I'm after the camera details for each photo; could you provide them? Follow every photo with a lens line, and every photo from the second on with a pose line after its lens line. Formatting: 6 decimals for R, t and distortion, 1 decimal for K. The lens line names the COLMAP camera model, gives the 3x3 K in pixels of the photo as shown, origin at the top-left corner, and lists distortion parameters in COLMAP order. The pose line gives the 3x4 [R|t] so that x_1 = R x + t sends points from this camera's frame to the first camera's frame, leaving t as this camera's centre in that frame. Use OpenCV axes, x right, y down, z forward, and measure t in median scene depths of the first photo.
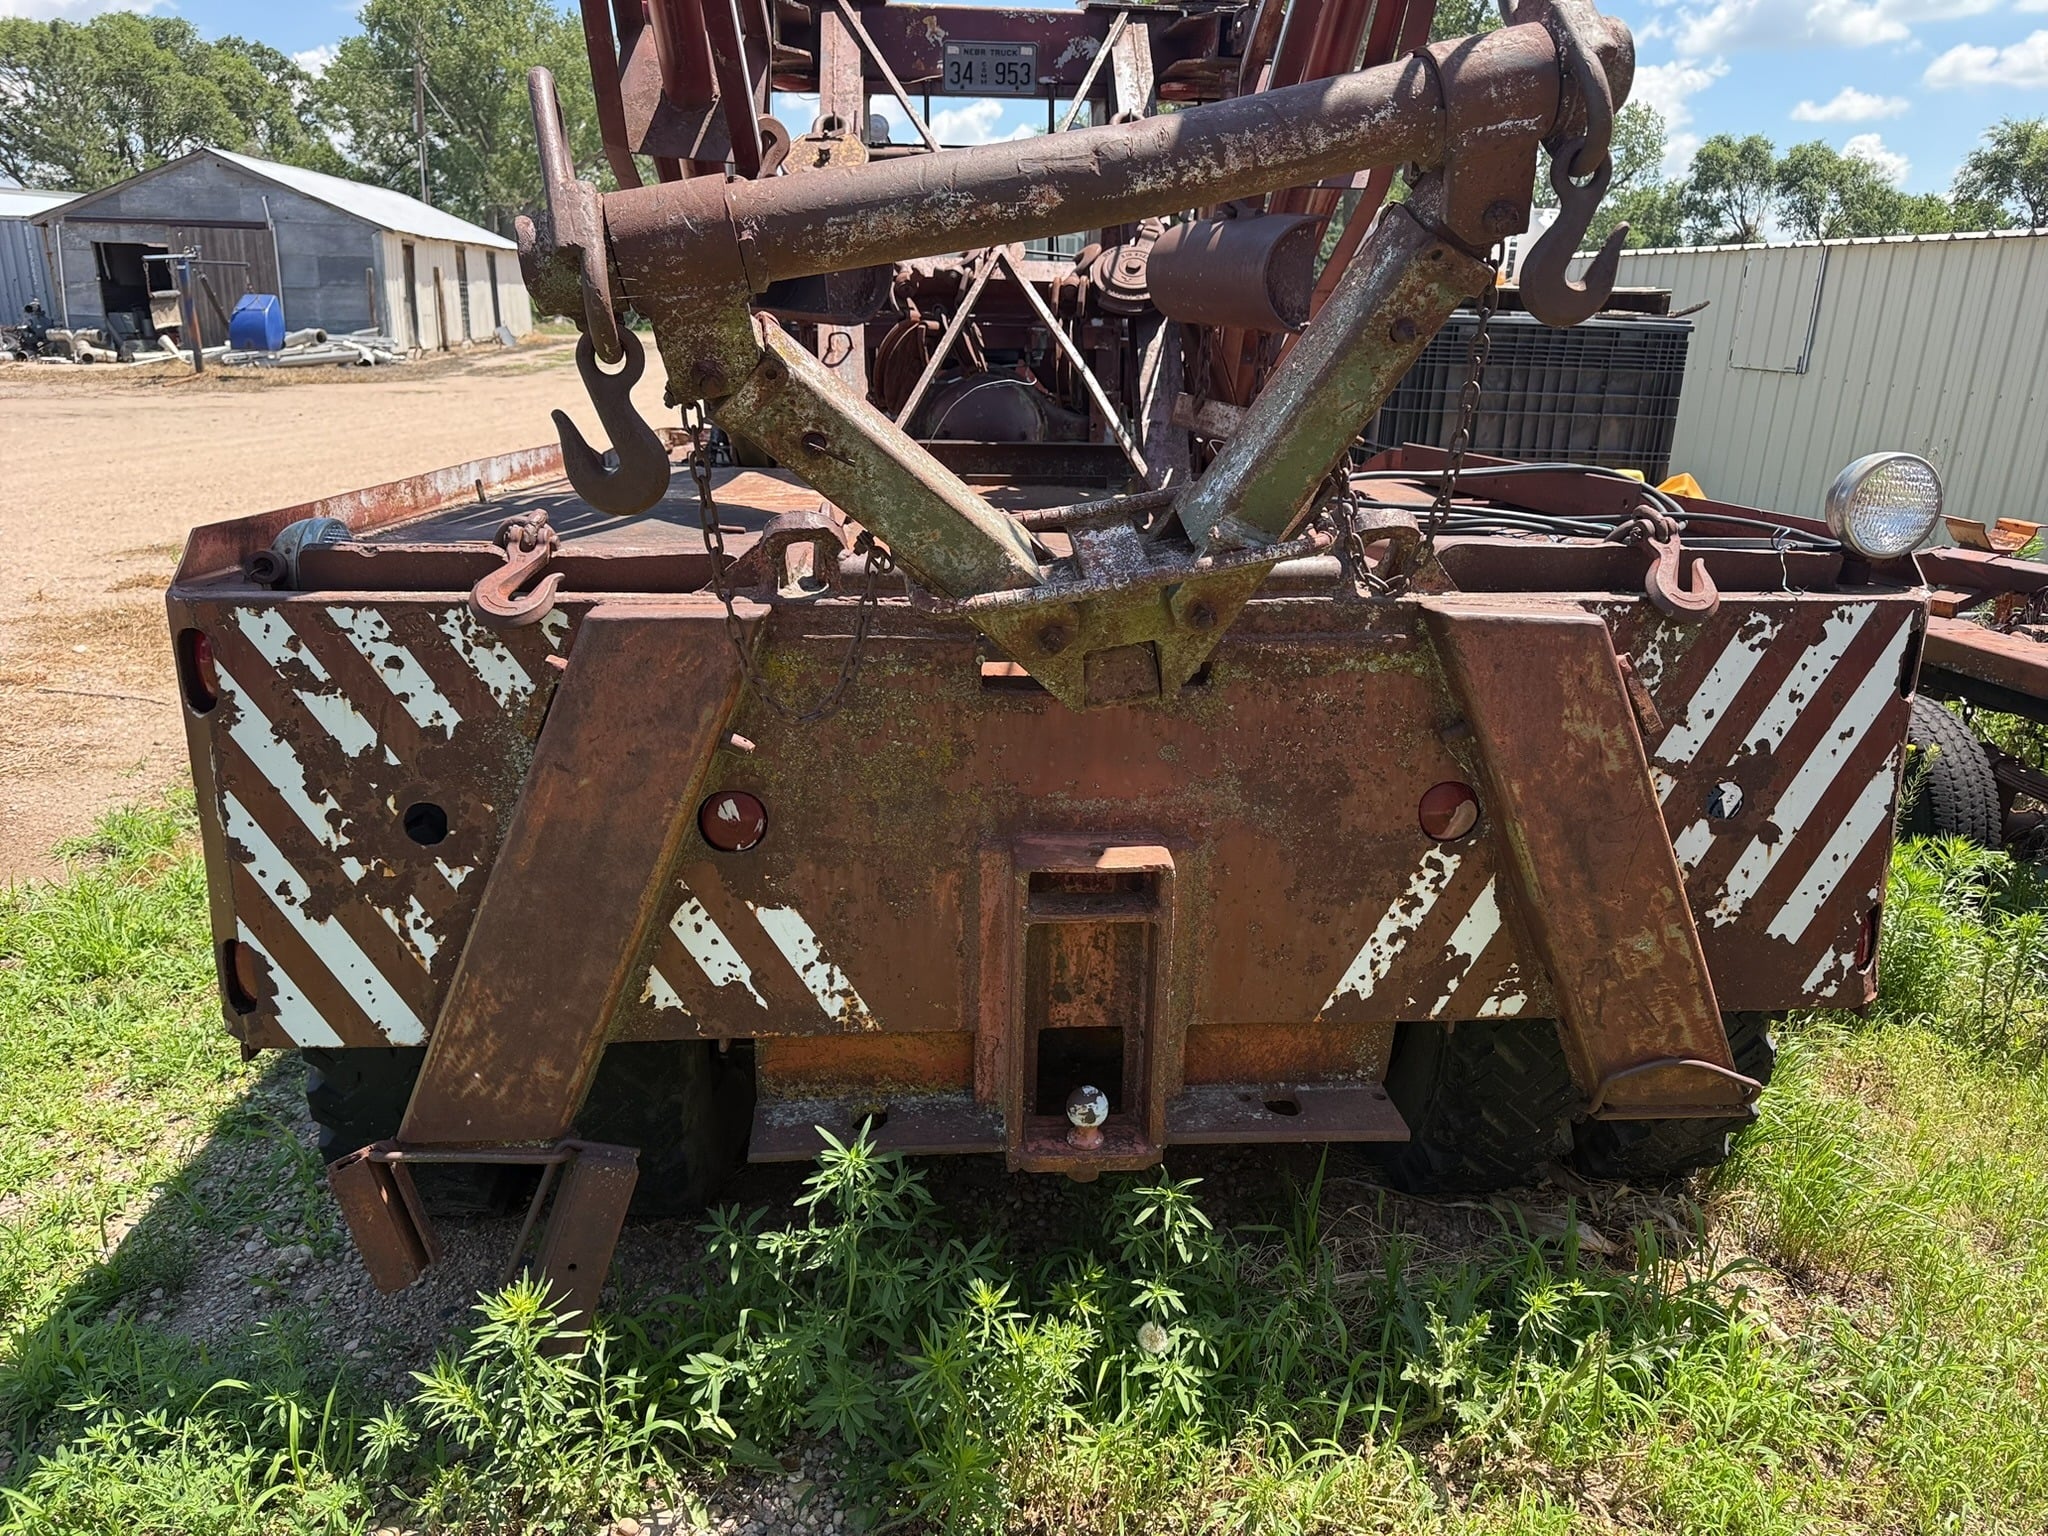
lens RADIAL K [[1438.8, 0, 1029.5], [0, 1438.8, 775.8], [0, 0, 1]] dist [0.101940, -0.166700]
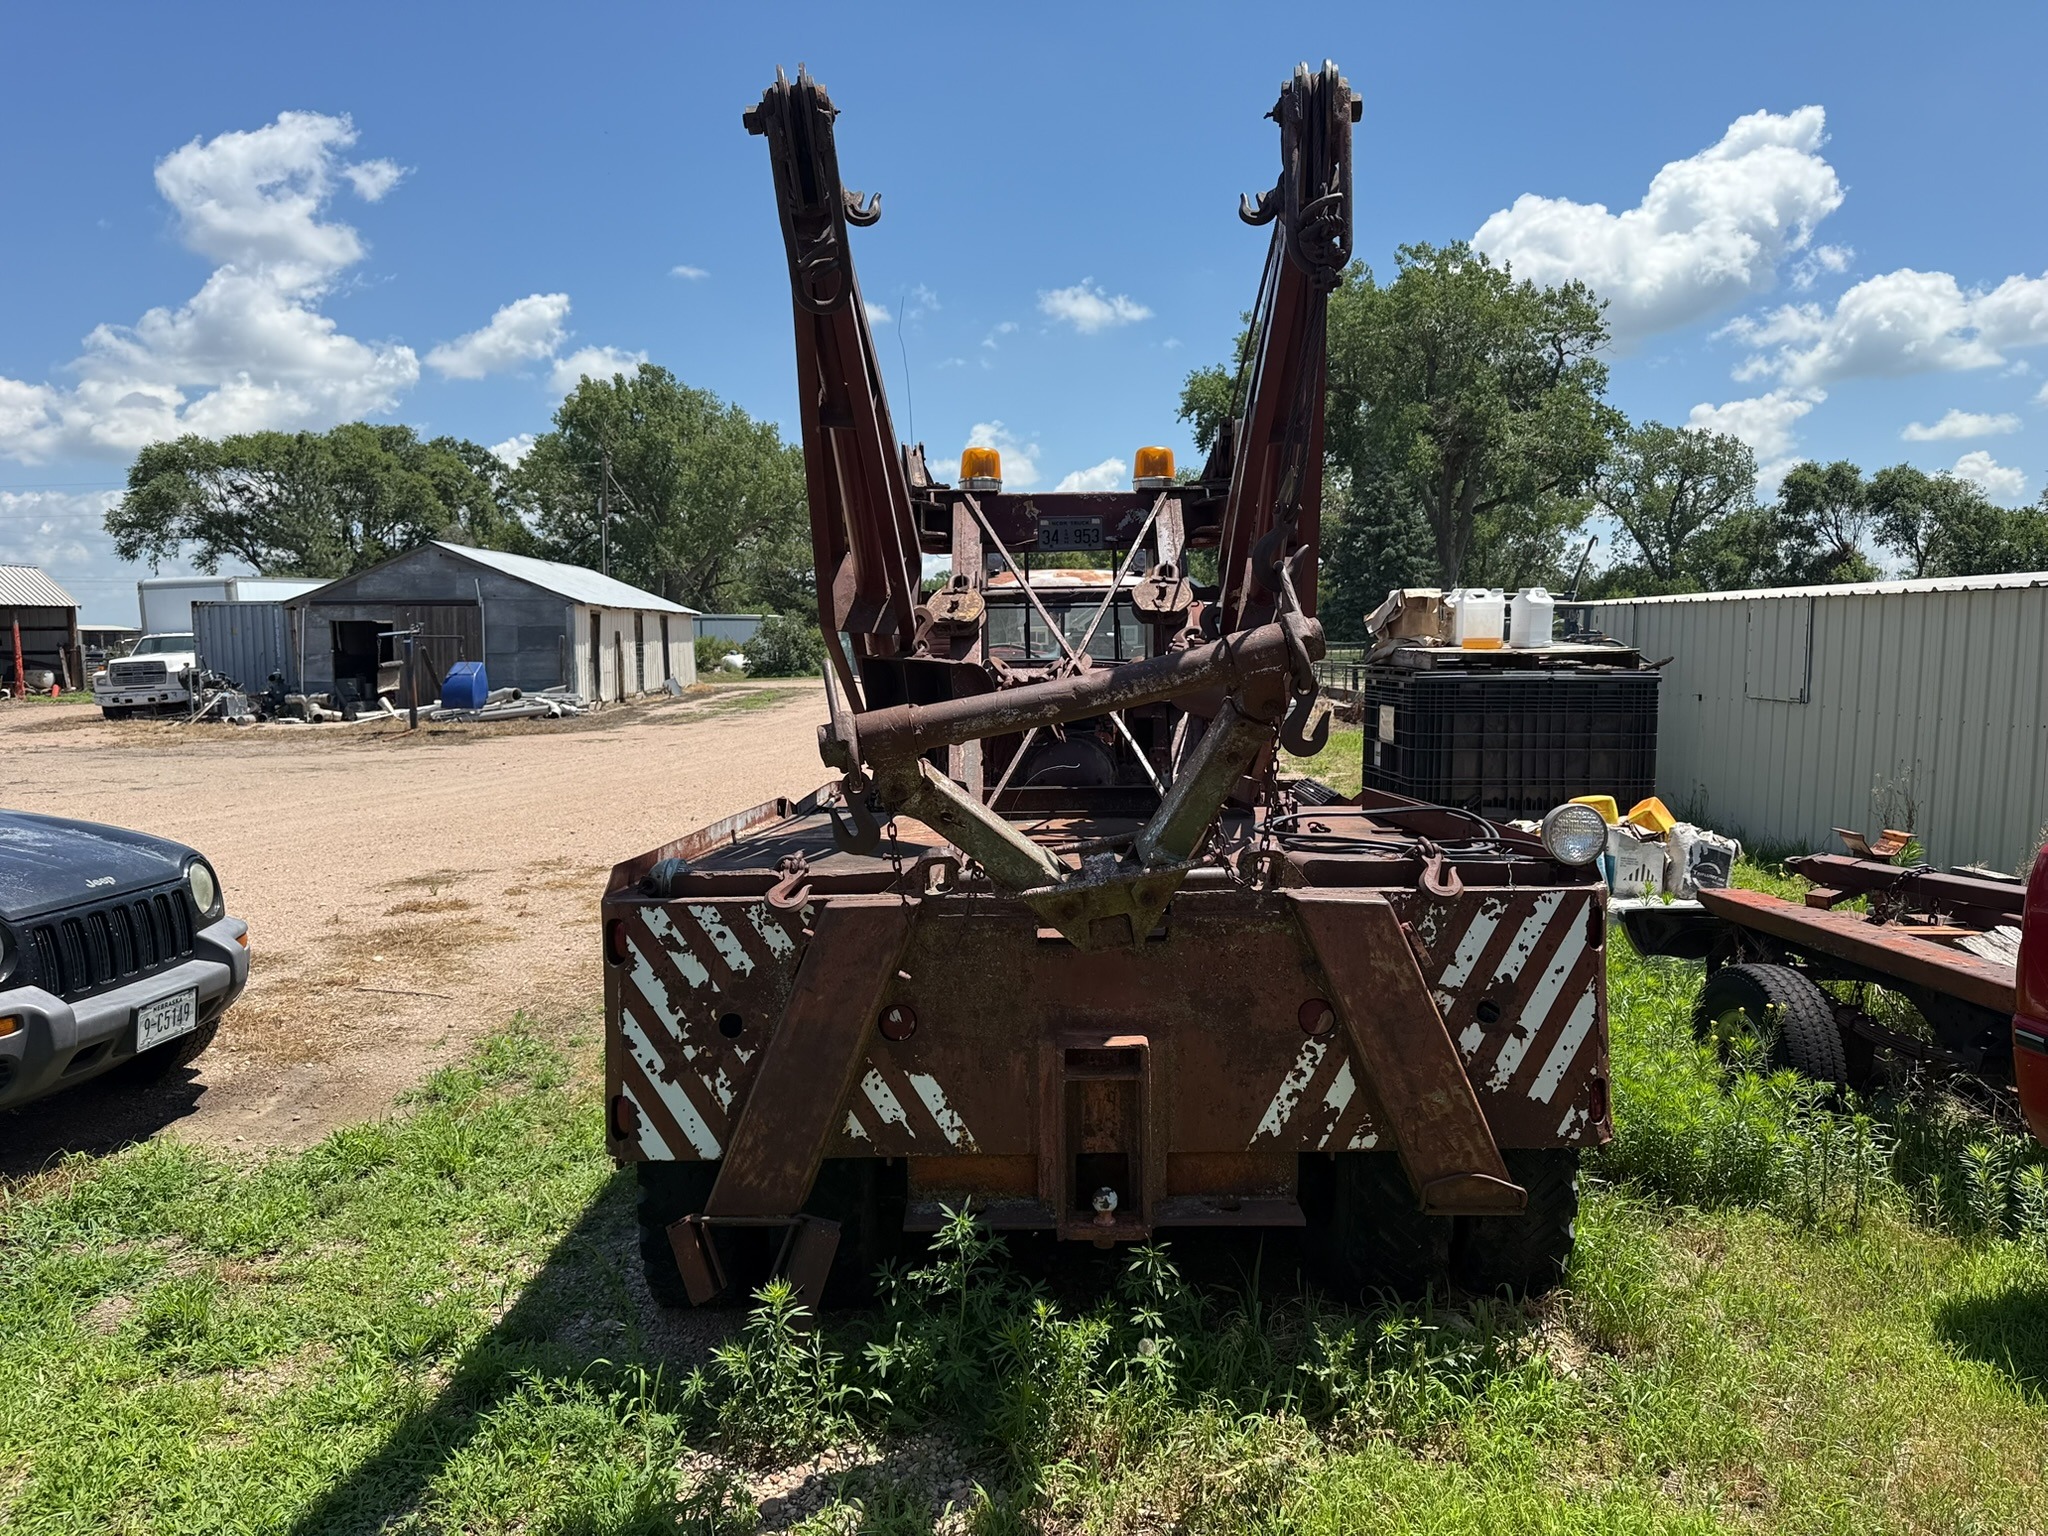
lens RADIAL K [[1429.0, 0, 1020.2], [0, 1429.0, 765.4], [0, 0, 1]] dist [0.146024, -0.214353]
pose [[0.995554, -0.025006, -0.090811, 0.105145], [0.004113, 0.974738, -0.223313, 0.112031], [0.094101, 0.221946, 0.970507, -0.721176]]
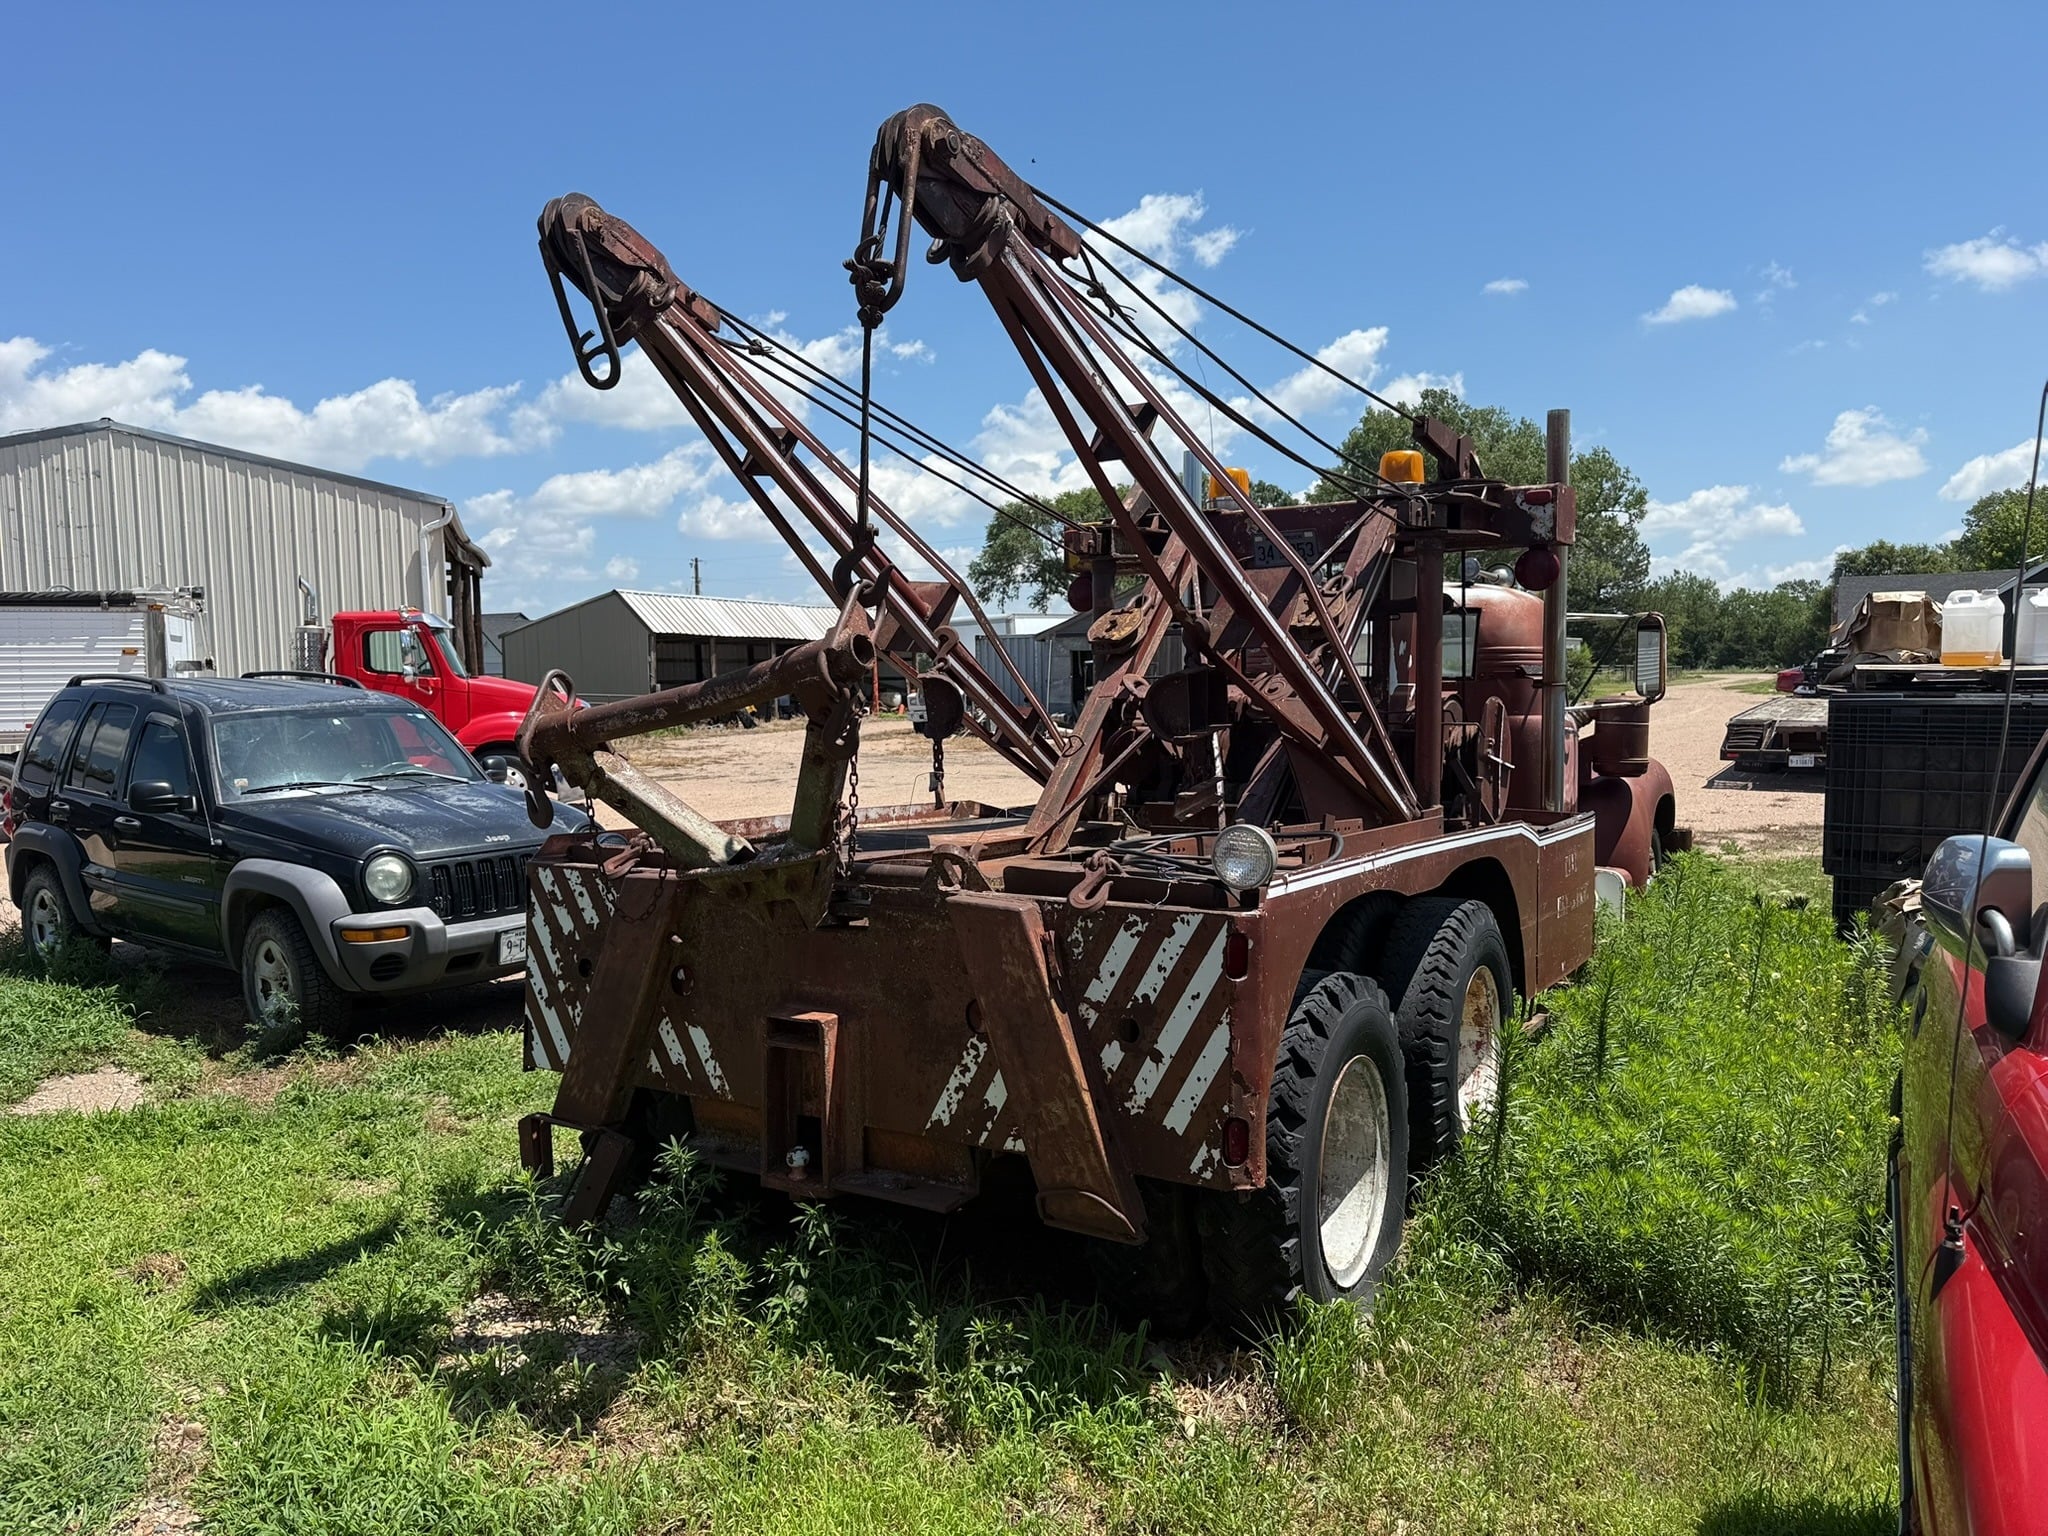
lens RADIAL K [[1429.0, 0, 1020.2], [0, 1429.0, 765.4], [0, 0, 1]] dist [0.146024, -0.214353]
pose [[0.806685, 0.004405, -0.590965, 1.340666], [-0.150980, 0.968325, -0.198874, 0.068407], [0.571371, 0.249653, 0.781798, -0.400008]]
